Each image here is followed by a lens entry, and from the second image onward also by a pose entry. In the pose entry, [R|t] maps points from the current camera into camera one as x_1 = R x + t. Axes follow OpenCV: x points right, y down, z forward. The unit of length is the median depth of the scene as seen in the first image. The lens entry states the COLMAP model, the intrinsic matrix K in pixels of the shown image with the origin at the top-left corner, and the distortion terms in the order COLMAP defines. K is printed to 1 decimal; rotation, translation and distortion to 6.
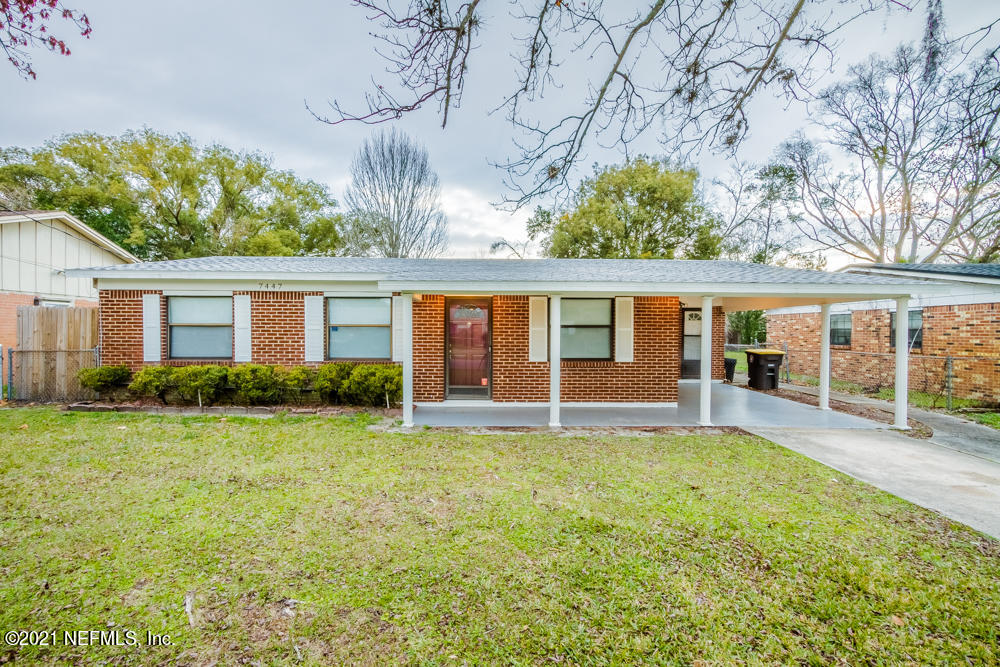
lens RADIAL K [[474.2, 0, 501.5], [0, 474.2, 334.2], [0, 0, 1]] dist [0.000344, -0.000008]
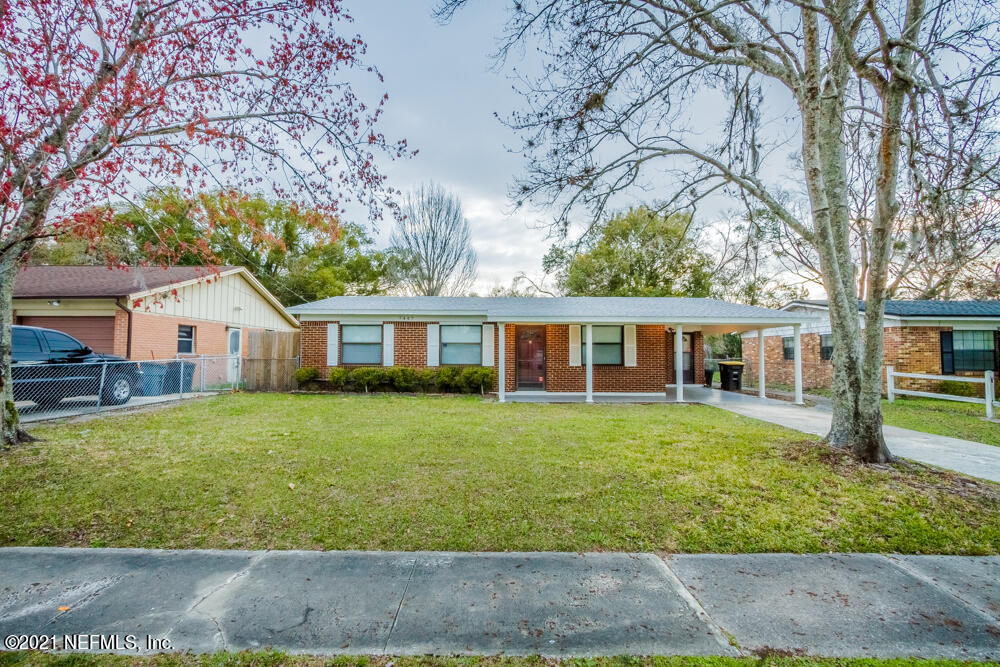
lens RADIAL K [[474.2, 0, 501.5], [0, 474.2, 334.2], [0, 0, 1]] dist [0.000344, -0.000008]
pose [[0.999932, -0.001194, -0.011593, -0.147201], [0.000548, 0.998452, -0.055612, 0.039007], [0.011641, 0.055601, 0.998385, -0.566426]]
